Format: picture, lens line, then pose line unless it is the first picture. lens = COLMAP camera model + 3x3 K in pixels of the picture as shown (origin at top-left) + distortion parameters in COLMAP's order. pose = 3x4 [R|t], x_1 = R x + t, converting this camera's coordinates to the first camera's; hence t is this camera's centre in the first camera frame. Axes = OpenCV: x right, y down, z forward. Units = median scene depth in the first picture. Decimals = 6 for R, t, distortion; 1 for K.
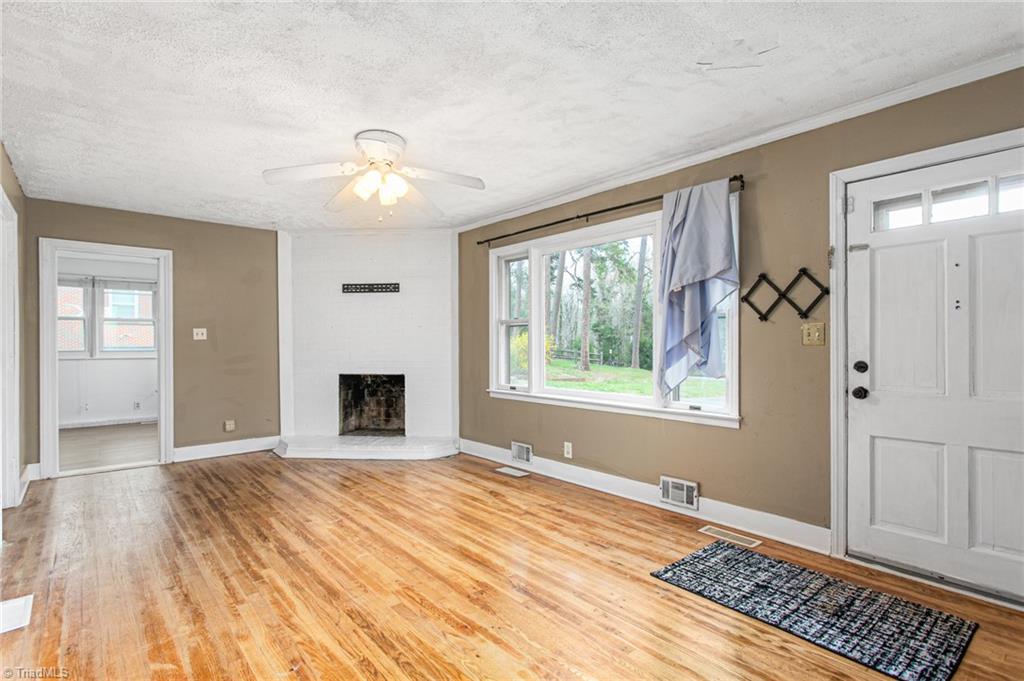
lens RADIAL K [[503.3, 0, 516.1], [0, 503.3, 342.4], [0, 0, 1]] dist [0.001318, 0.000400]
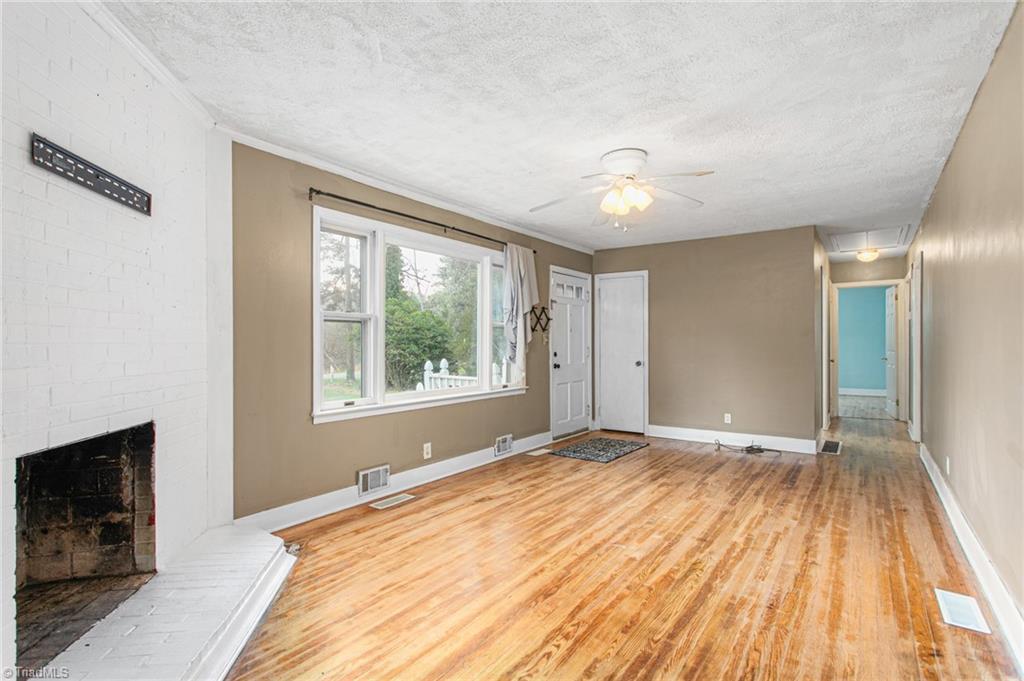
lens RADIAL K [[492.4, 0, 513.6], [0, 492.4, 338.0], [0, 0, 1]] dist [0.000141, 0.000814]
pose [[-0.236051, 0.013982, 0.971640, -1.157344], [0.000929, 0.999899, -0.014163, 0.004681], [-0.971740, -0.002440, -0.236040, 1.382999]]
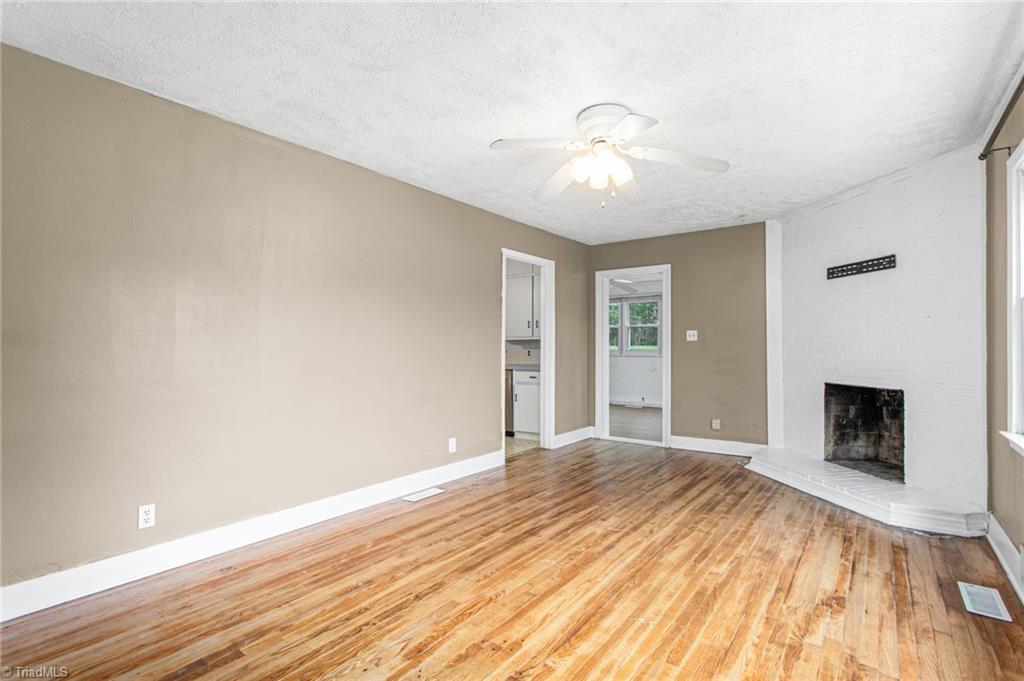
lens RADIAL K [[492.2, 0, 512.0], [0, 492.2, 340.5], [0, 0, 1]] dist [0.002171, -0.000017]
pose [[0.214900, -0.009548, -0.976589, 0.514063], [0.002997, 0.999954, -0.009117, 0.004328], [0.976631, -0.000968, 0.214919, 0.610494]]
